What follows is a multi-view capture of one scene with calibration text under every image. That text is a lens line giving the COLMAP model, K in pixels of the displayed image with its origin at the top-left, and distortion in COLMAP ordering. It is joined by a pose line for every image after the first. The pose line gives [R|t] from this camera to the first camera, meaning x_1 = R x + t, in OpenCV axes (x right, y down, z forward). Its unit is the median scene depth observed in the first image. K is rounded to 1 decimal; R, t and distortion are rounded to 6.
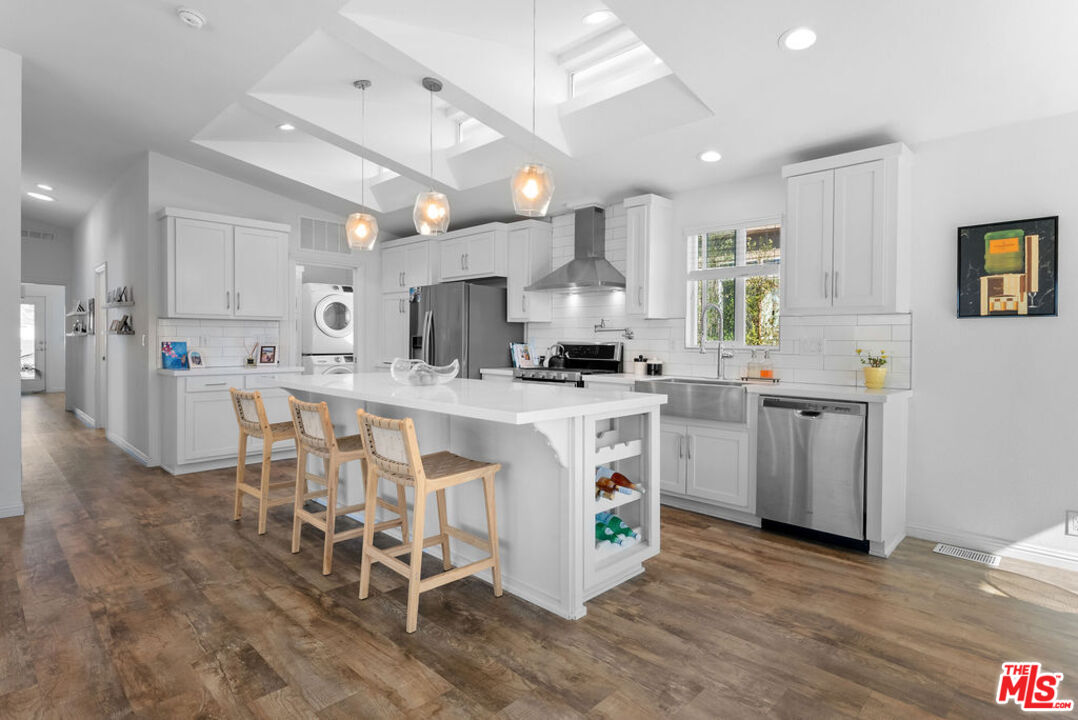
lens RADIAL K [[557.3, 0, 540.3], [0, 557.3, 345.6], [0, 0, 1]] dist [-0.001609, 0.000080]
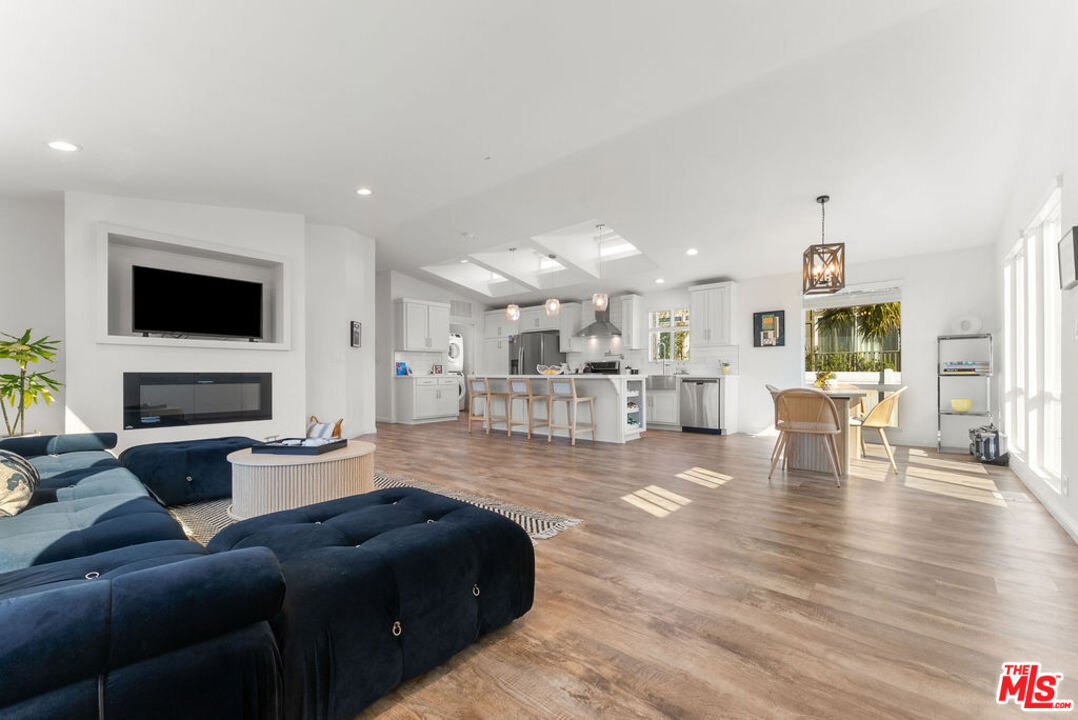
lens RADIAL K [[437.9, 0, 537.9], [0, 437.9, 372.1], [0, 0, 1]] dist [0.000179, -0.000012]
pose [[0.998665, -0.008543, 0.050943, -0.364849], [0.009131, 0.999894, -0.011326, 0.079817], [-0.050841, 0.011776, 0.998637, -0.979031]]
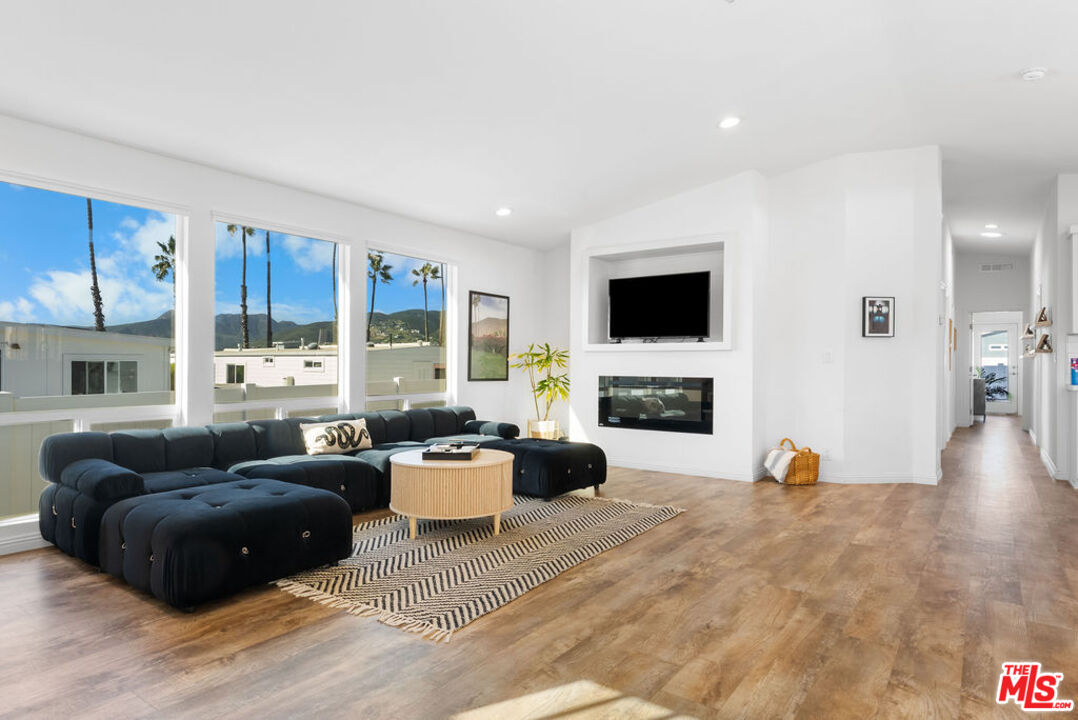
lens RADIAL K [[620.6, 0, 539.0], [0, 620.6, 360.0], [0, 0, 1]] dist [0.001647, 0.000571]
pose [[0.145103, -0.013553, -0.989324, 0.452269], [-0.013084, 0.999792, -0.015615, 0.040238], [0.989330, 0.015210, 0.144895, -0.185397]]
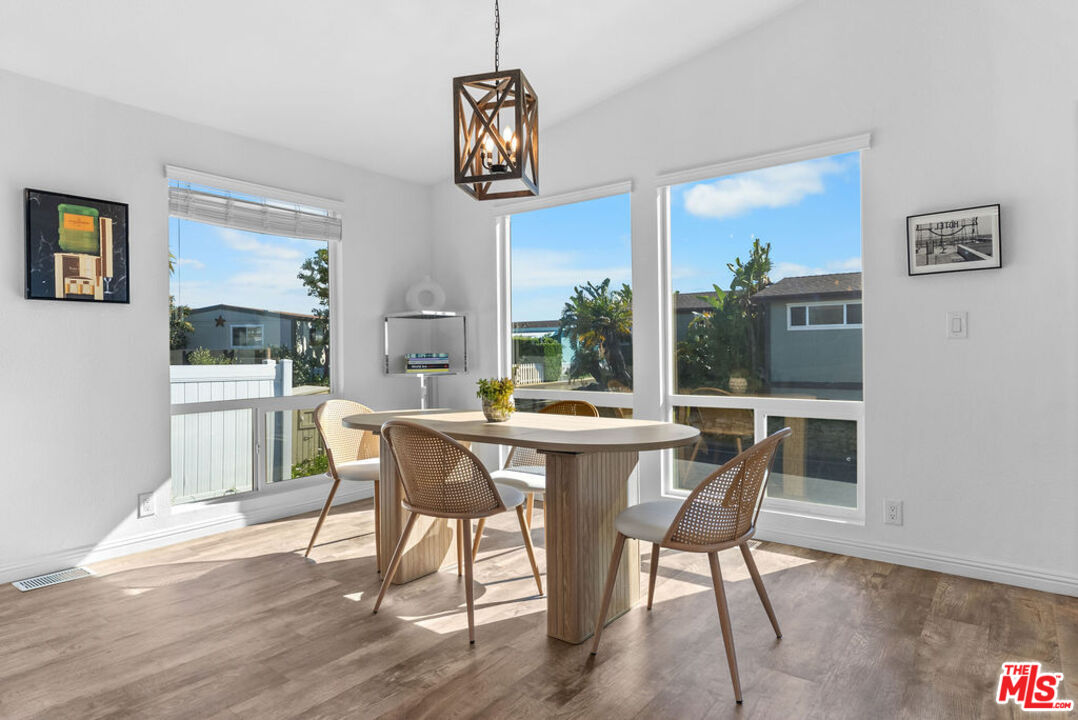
lens RADIAL K [[620.6, 0, 539.0], [0, 620.6, 360.0], [0, 0, 1]] dist [0.001647, 0.000571]
pose [[-0.114390, -0.017600, 0.993280, -0.234767], [0.015511, 0.999690, 0.019500, 0.032554], [-0.993315, 0.017638, -0.114082, 0.342572]]
